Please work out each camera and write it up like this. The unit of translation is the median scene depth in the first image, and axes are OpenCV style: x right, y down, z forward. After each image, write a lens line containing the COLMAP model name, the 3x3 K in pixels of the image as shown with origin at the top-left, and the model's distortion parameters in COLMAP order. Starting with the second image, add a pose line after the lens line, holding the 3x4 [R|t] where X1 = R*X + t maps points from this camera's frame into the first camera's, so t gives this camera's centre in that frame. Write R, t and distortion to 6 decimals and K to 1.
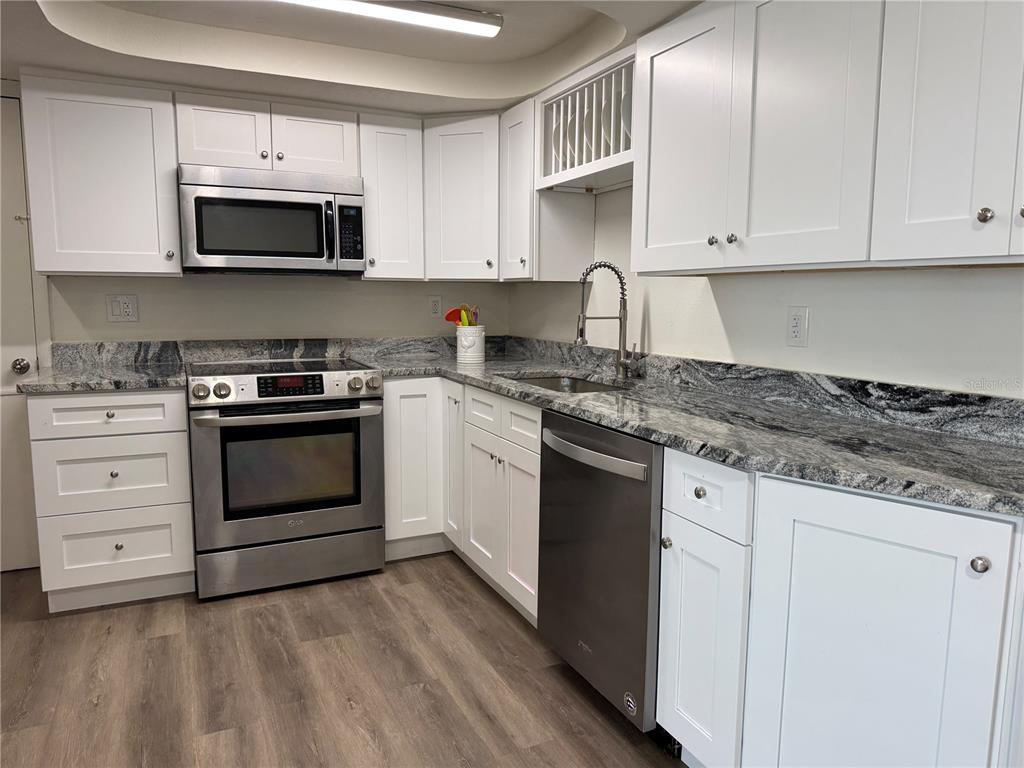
lens RADIAL K [[717.4, 0, 515.2], [0, 717.4, 383.9], [0, 0, 1]] dist [0.078000, -0.113437]
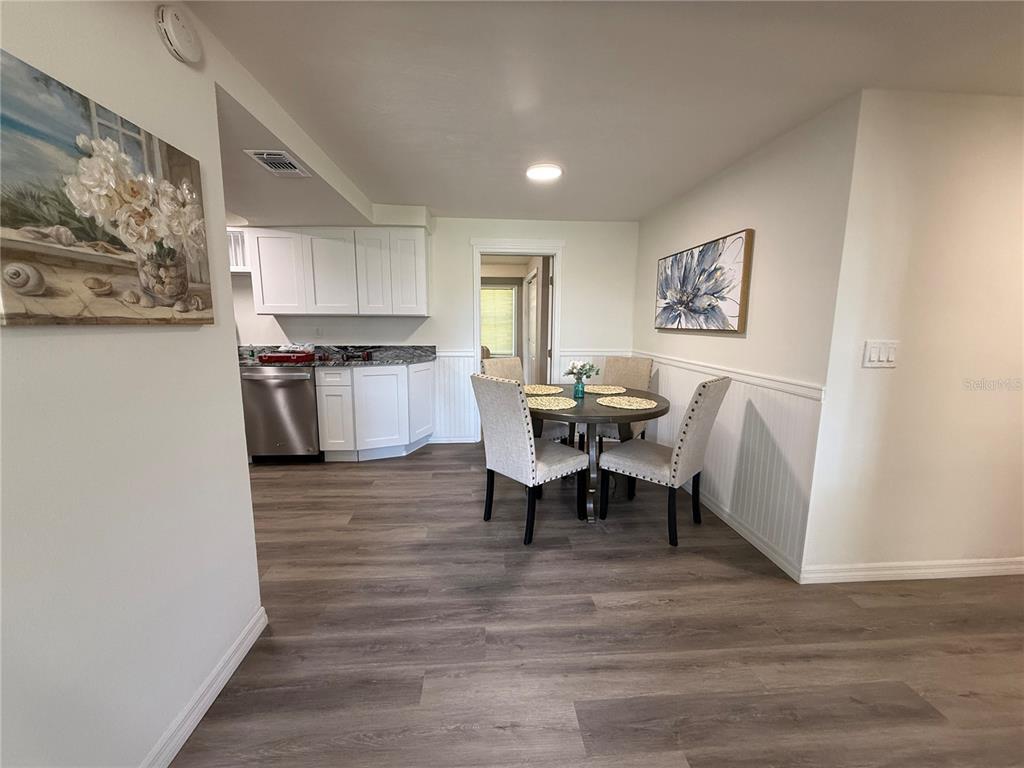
lens RADIAL K [[408.1, 0, 510.6], [0, 408.1, 383.2], [0, 0, 1]] dist [-0.001303, 0.001654]
pose [[0.364091, -0.143047, 0.920312, -0.777101], [0.111276, 0.987738, 0.109505, 0.033309], [-0.924692, 0.062539, 0.375545, -0.358349]]
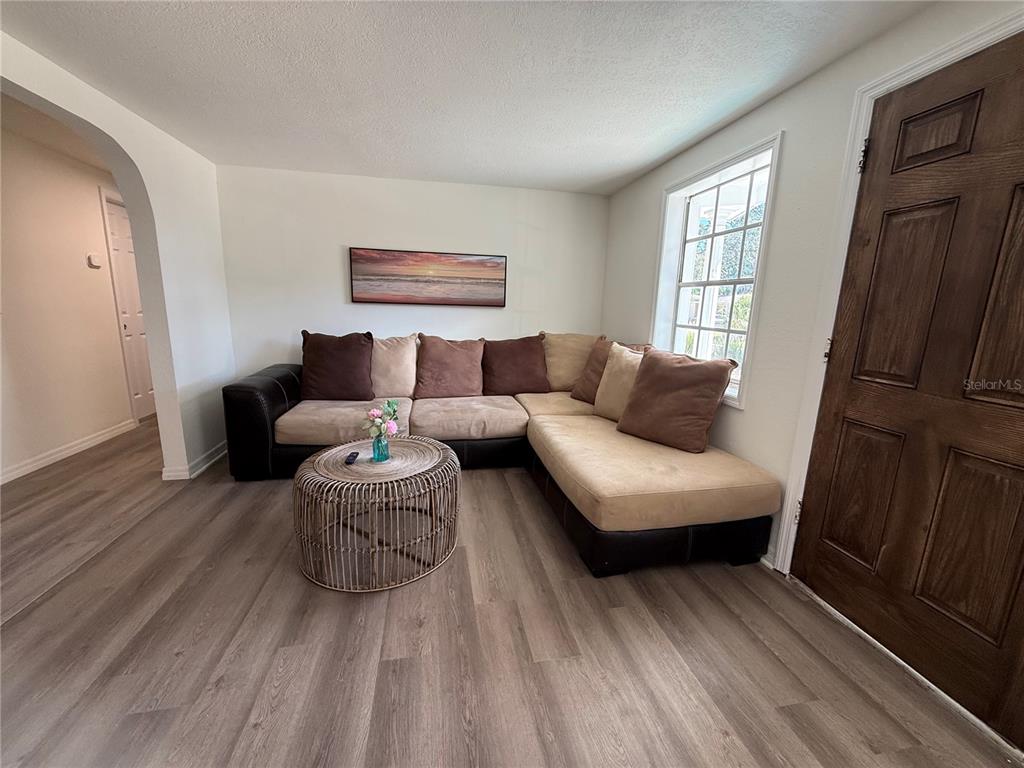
lens RADIAL K [[408.1, 0, 508.0], [0, 408.1, 383.5], [0, 0, 1]] dist [-0.001303, 0.001654]
pose [[-0.965650, -0.081219, 0.246827, -1.279089], [-0.001675, 0.951822, 0.306647, 0.016411], [-0.259841, 0.295700, -0.919263, -0.089383]]
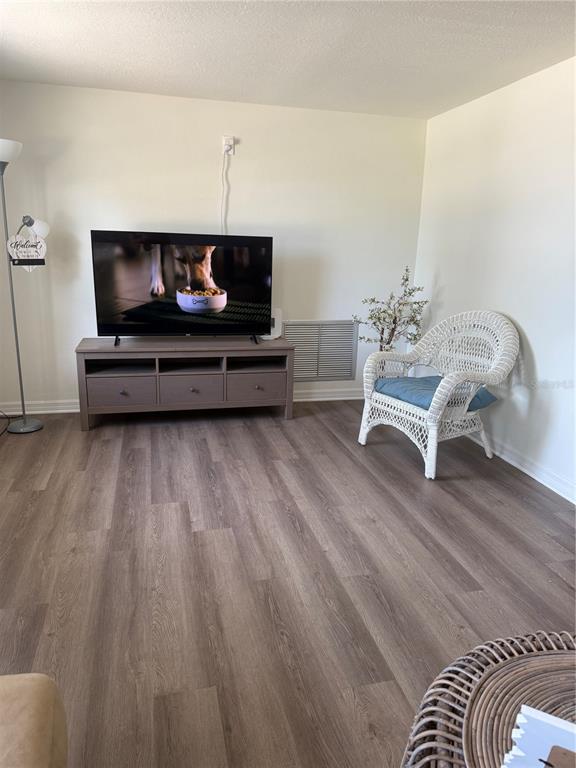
lens RADIAL K [[538.1, 0, 289.7], [0, 538.1, 381.7], [0, 0, 1]] dist [0.078000, -0.113437]
pose [[0.979967, 0.073373, -0.185149, -1.061582], [-0.051193, 0.991226, 0.121859, 0.112485], [0.192466, -0.109940, 0.975126, -0.944287]]
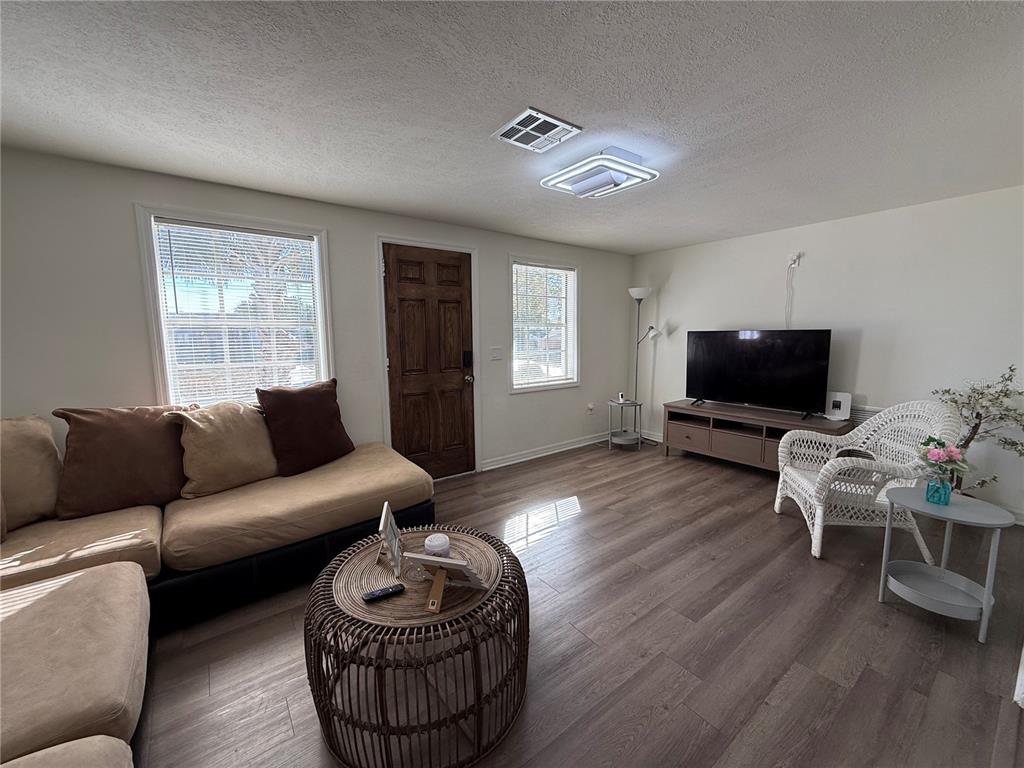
lens RADIAL K [[408.1, 0, 514.4], [0, 408.1, 387.7], [0, 0, 1]] dist [-0.001303, 0.001654]
pose [[0.206228, 0.126752, -0.970260, -0.394802], [-0.111583, 0.988153, 0.105372, 0.057162], [0.972121, 0.086533, 0.217928, -0.671477]]
